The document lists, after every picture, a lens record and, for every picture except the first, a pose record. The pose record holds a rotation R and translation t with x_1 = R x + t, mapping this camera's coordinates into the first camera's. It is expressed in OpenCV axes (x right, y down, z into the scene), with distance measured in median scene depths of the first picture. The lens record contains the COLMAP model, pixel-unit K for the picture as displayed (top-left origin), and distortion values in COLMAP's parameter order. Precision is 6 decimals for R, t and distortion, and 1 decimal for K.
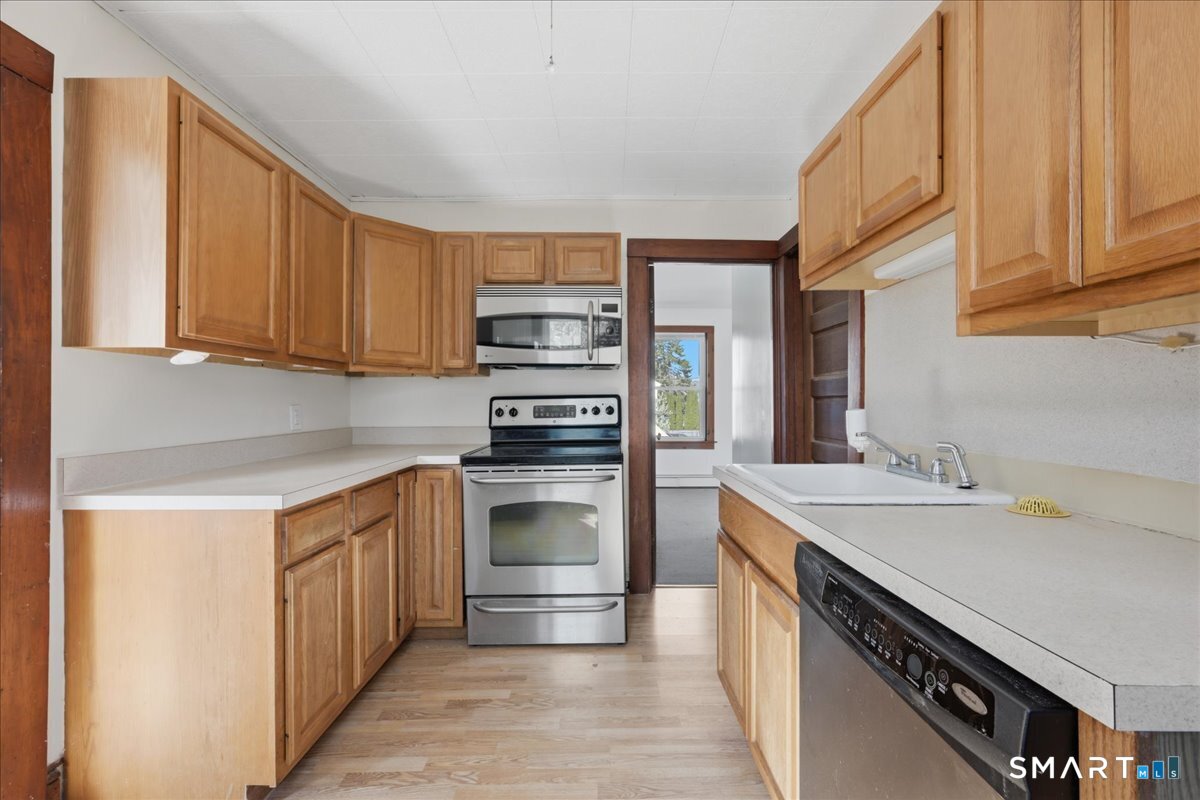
lens RADIAL K [[504.9, 0, 602.0], [0, 504.9, 399.7], [0, 0, 1]] dist [0.000086, 0.000017]
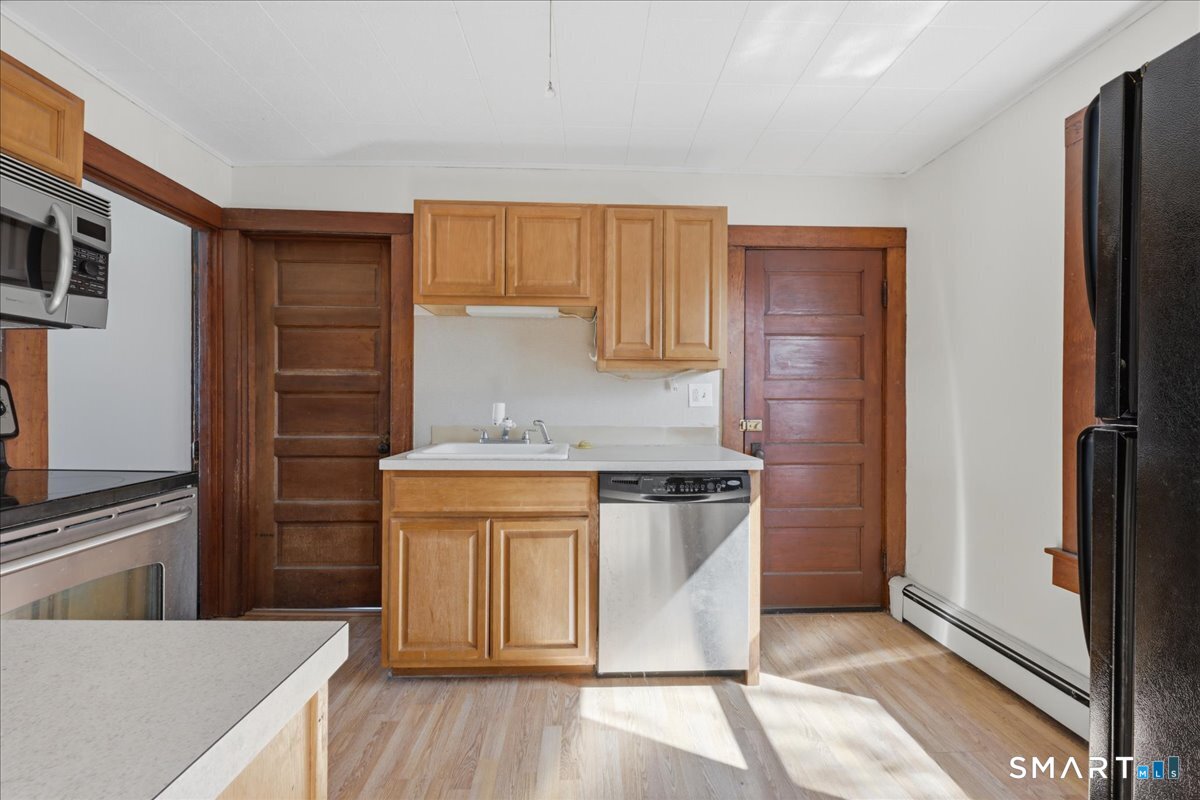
lens RADIAL K [[467.5, 0, 603.5], [0, 467.5, 399.4], [0, 0, 1]] dist [-0.000526, 0.000225]
pose [[-0.035566, 0.003606, 0.999361, -0.593681], [-0.010995, 0.999932, -0.003999, 0.008227], [-0.999307, -0.011130, -0.035524, 0.483127]]
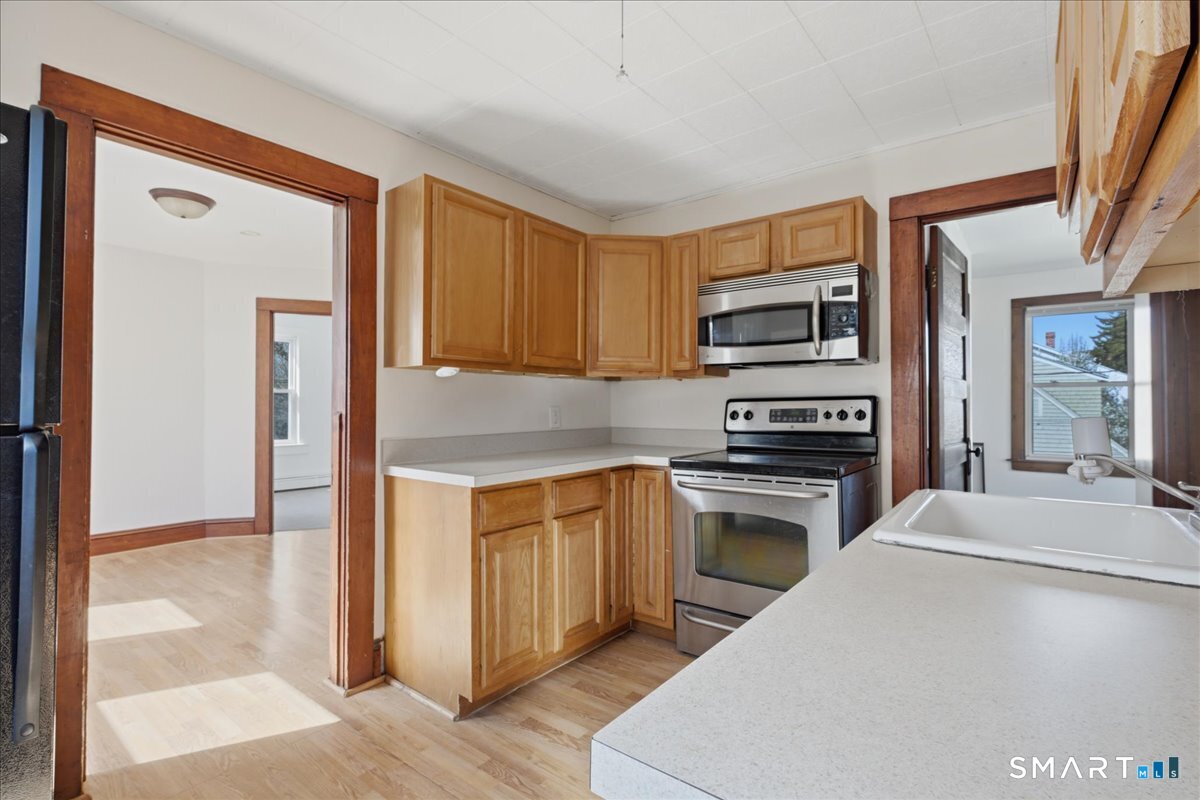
lens RADIAL K [[557.2, 0, 606.2], [0, 557.2, 399.2], [0, 0, 1]] dist [-0.000470, 0.000238]
pose [[0.789314, -0.003684, -0.613979, 0.297589], [0.000893, 0.999988, -0.004851, -0.000452], [0.613989, 0.003281, 0.789308, 0.050073]]
